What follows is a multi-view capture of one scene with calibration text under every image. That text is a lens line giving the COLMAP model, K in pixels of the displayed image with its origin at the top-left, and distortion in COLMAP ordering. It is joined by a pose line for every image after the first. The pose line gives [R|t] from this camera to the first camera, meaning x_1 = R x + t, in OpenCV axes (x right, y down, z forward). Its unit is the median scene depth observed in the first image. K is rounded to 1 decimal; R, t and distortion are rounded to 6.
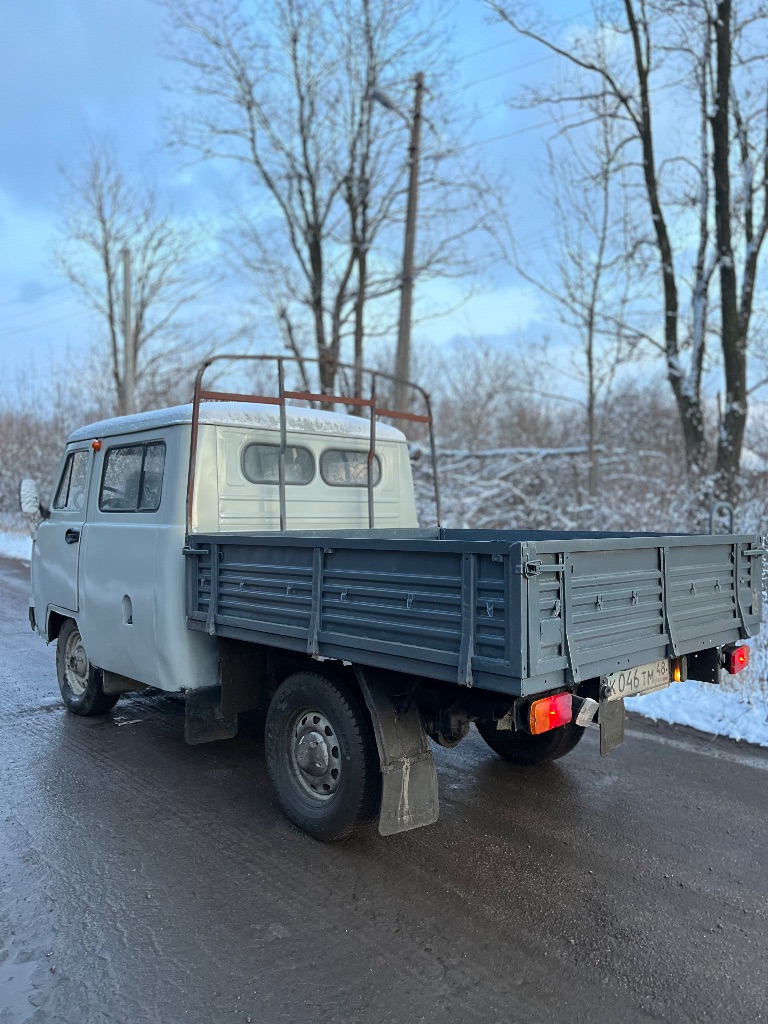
lens RADIAL K [[774.2, 0, 384.0], [0, 774.2, 512.0], [0, 0, 1]] dist [0.021249, -0.012769]
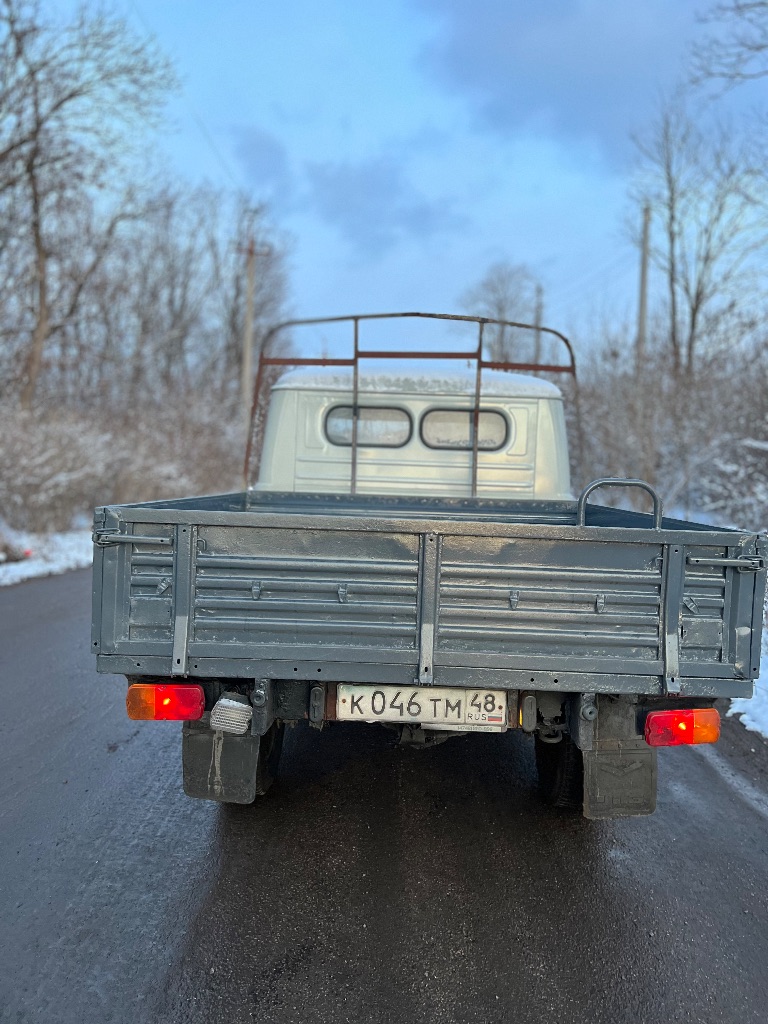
lens RADIAL K [[787.7, 0, 387.4], [0, 787.7, 501.7], [0, 0, 1]] dist [-0.001144, -0.010894]
pose [[0.718768, 0.054999, -0.693071, 0.569895], [-0.034245, 0.998457, 0.043718, -0.010899], [0.694406, -0.007689, 0.719543, 0.294313]]
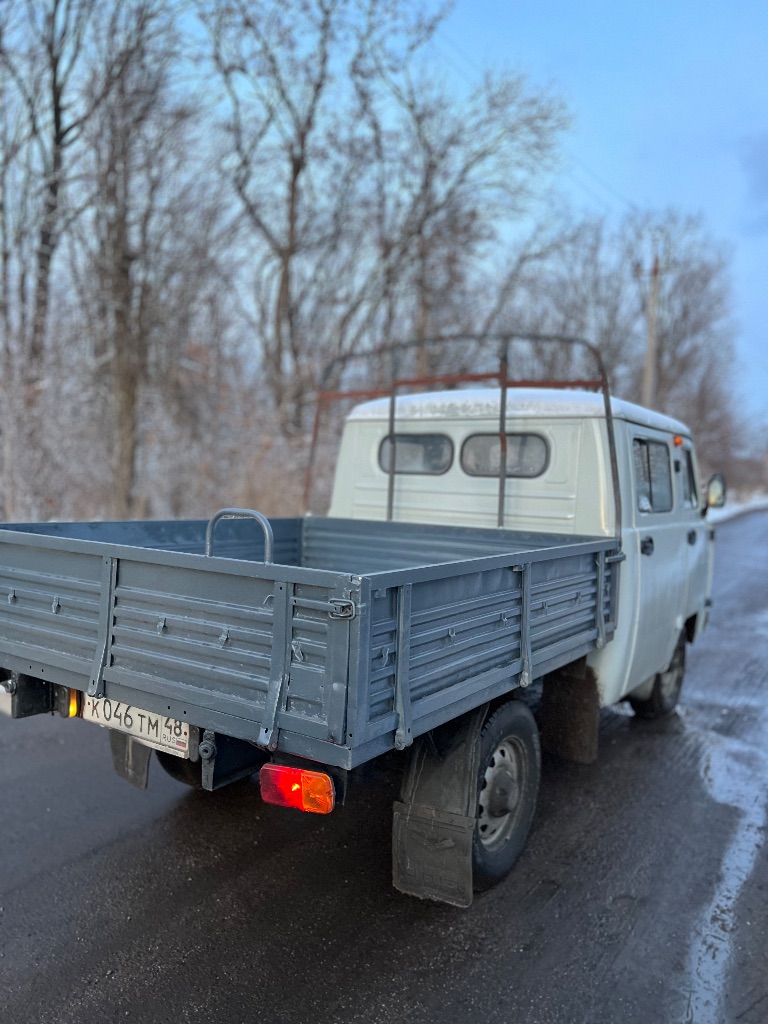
lens RADIAL K [[774.2, 0, 384.0], [0, 774.2, 512.0], [0, 0, 1]] dist [0.021249, -0.012769]
pose [[0.212818, 0.047302, -0.975946, 0.798718], [-0.032574, 0.998616, 0.041297, -0.027706], [0.976549, 0.023002, 0.214064, 0.743388]]
